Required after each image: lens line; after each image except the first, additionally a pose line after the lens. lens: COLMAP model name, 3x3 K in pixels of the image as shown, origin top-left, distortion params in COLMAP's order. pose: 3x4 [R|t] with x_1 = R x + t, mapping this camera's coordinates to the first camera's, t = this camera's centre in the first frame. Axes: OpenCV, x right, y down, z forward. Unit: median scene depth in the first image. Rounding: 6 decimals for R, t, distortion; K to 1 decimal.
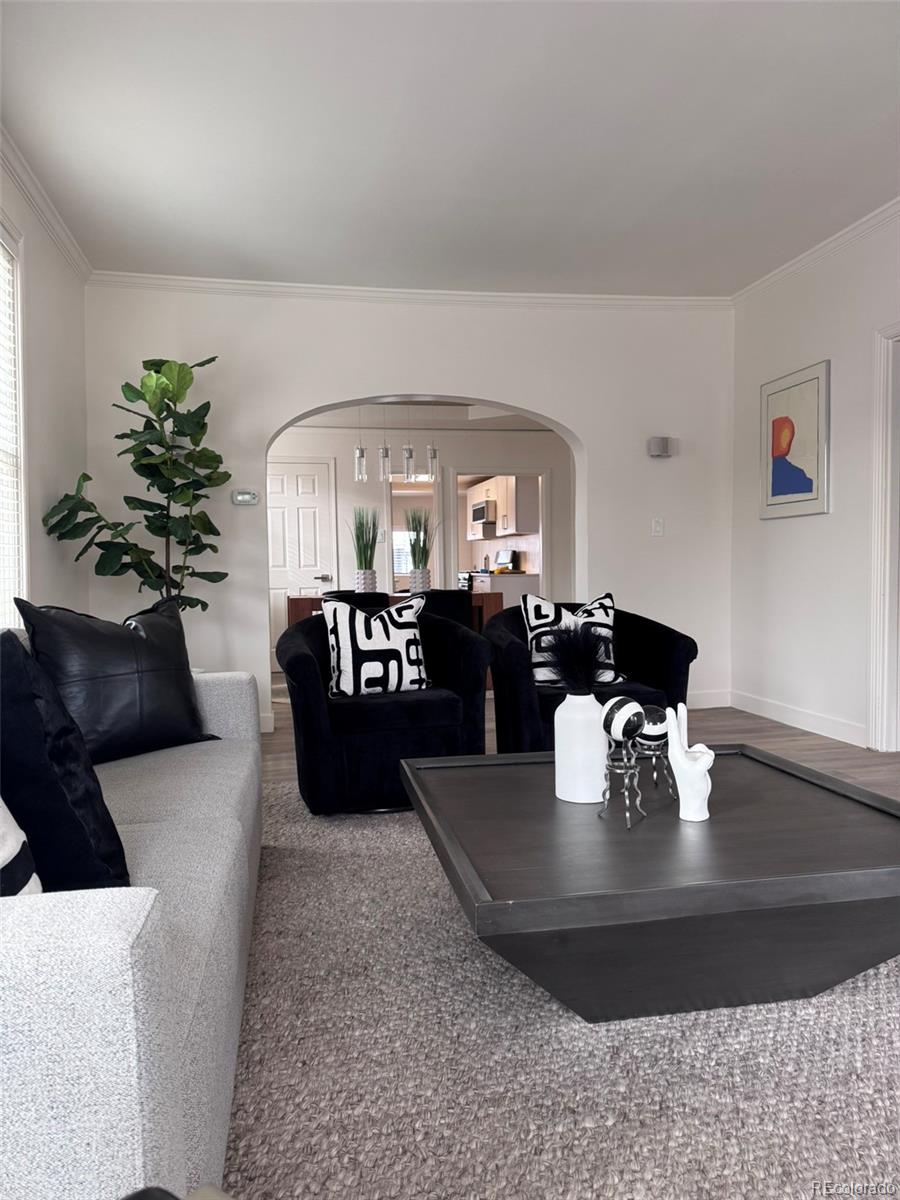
lens RADIAL K [[834.6, 0, 450.0], [0, 834.6, 600.0], [0, 0, 1]] dist [0.072353, -0.001989]
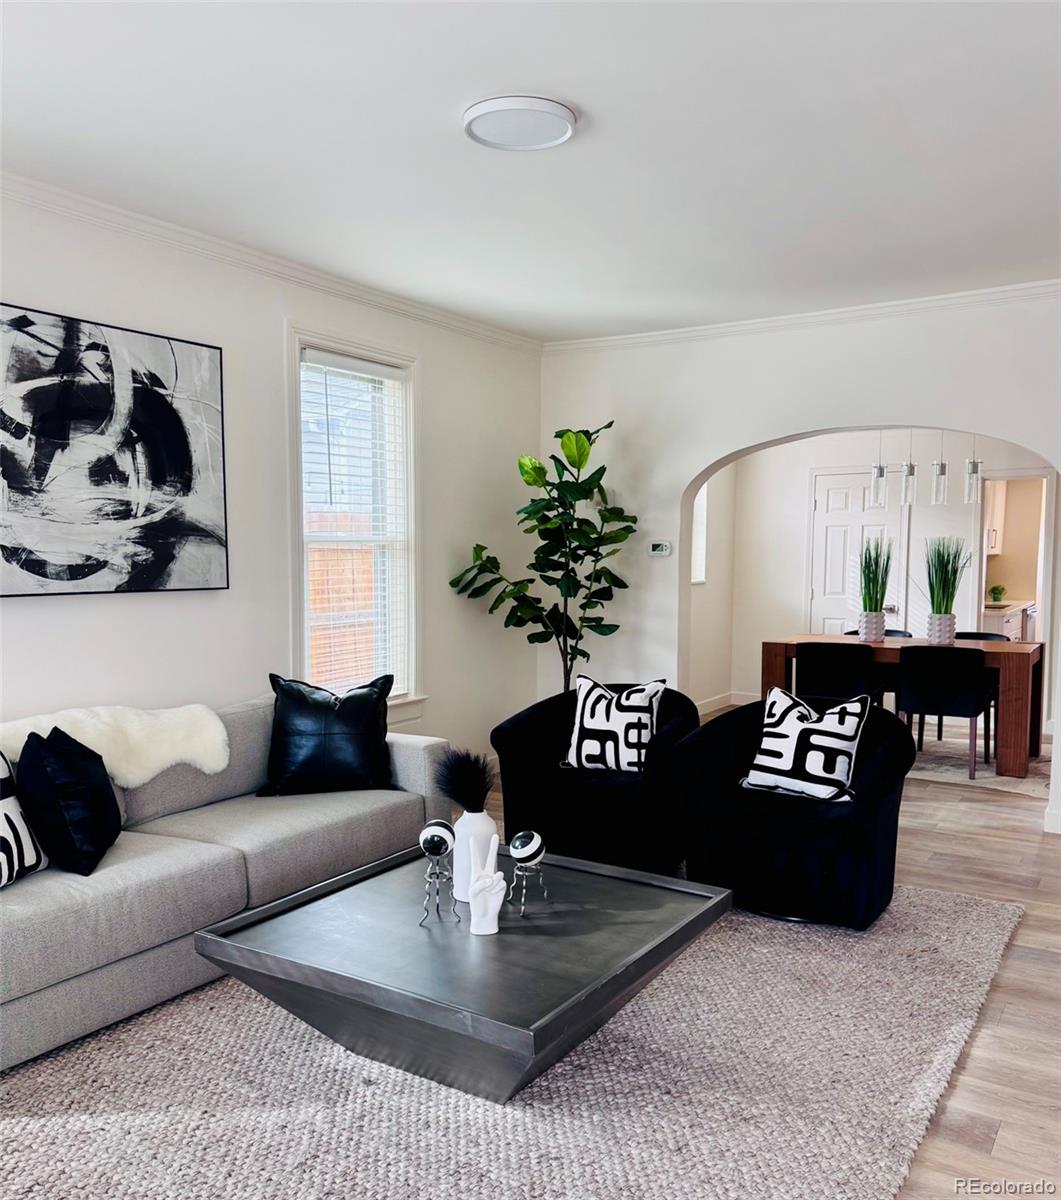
lens RADIAL K [[1005.5, 0, 545.6], [0, 1005.5, 657.2], [0, 0, 1]] dist [0.121621, -0.244675]
pose [[0.731638, 0.087363, -0.676072, 0.669753], [-0.033671, 0.995175, 0.092160, -0.136839], [0.680861, -0.044664, 0.731049, 0.018137]]
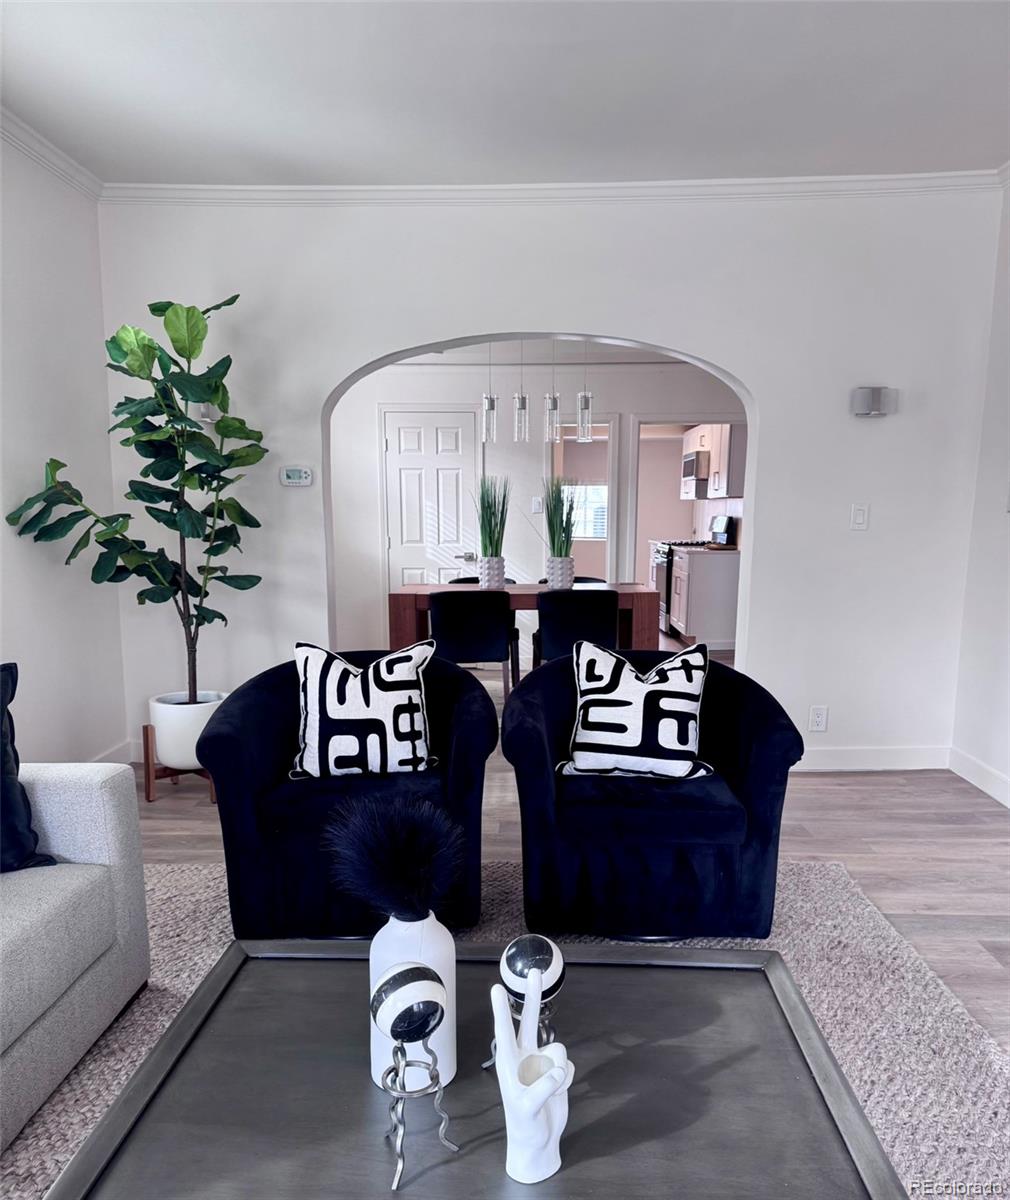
lens RADIAL K [[945.8, 0, 509.0], [0, 945.8, 679.7], [0, 0, 1]] dist [0.089153, -0.113948]
pose [[0.976339, 0.053018, -0.209647, 0.205830], [-0.023184, 0.989555, 0.142279, -0.090108], [0.215001, -0.134052, 0.967370, 0.205661]]
